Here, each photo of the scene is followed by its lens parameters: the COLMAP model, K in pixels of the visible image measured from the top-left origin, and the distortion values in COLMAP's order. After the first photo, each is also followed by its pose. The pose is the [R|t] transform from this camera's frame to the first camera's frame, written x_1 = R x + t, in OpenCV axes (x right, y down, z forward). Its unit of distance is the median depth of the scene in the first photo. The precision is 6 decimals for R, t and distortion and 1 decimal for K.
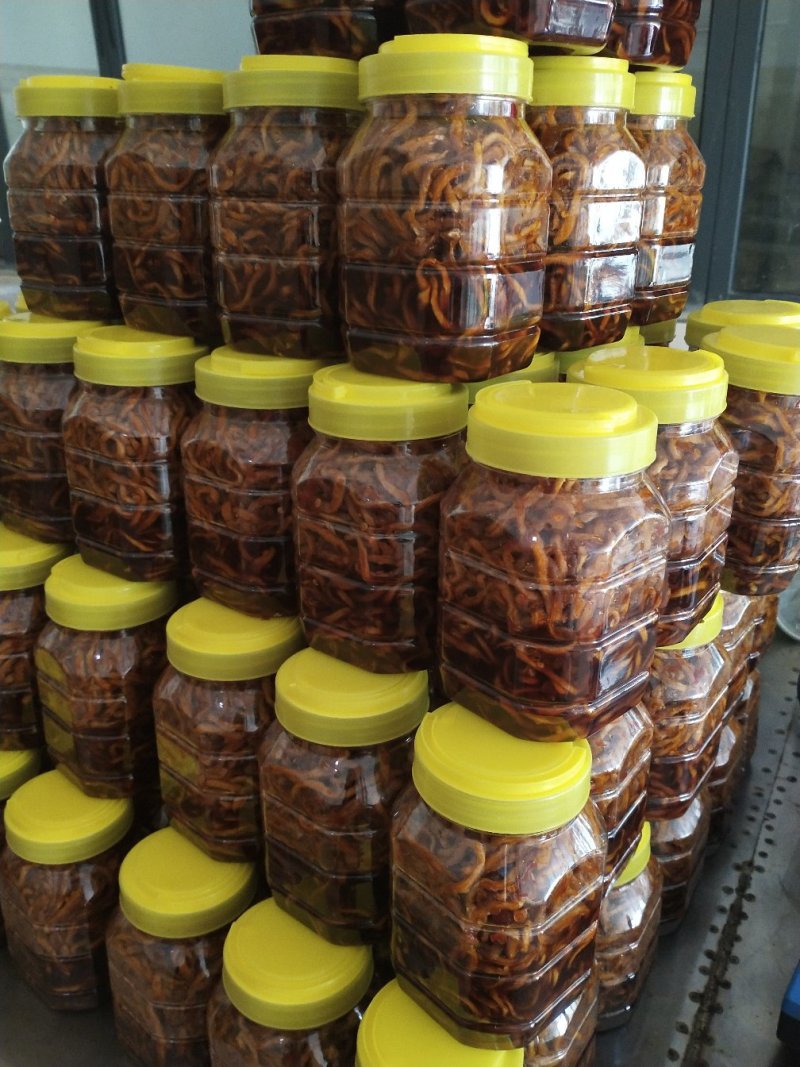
lens RADIAL K [[867.6, 0, 400.0], [0, 867.6, 533.5], [0, 0, 1]] dist [0.062760, -0.164258]
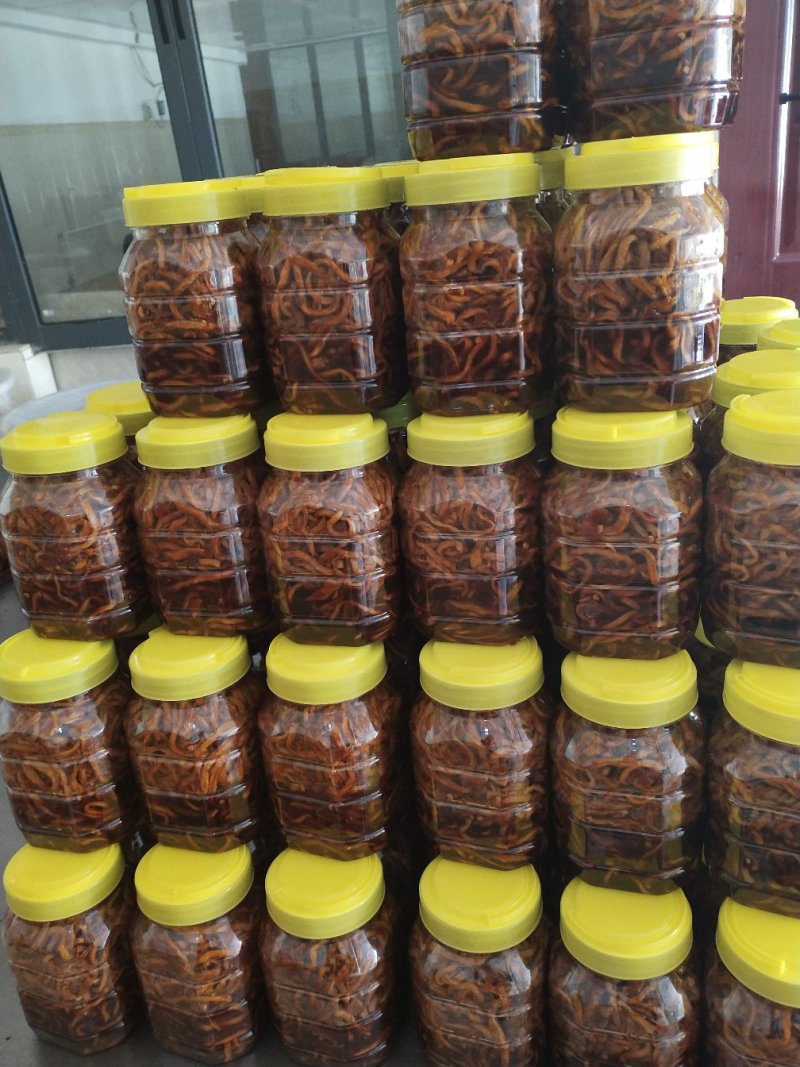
lens RADIAL K [[867.6, 0, 400.0], [0, 867.6, 533.5], [0, 0, 1]] dist [0.062760, -0.164258]
pose [[0.928531, -0.226477, 0.294175, -0.660078], [0.229631, 0.972975, 0.024260, -0.114381], [-0.291720, 0.045025, 0.955444, -0.038987]]
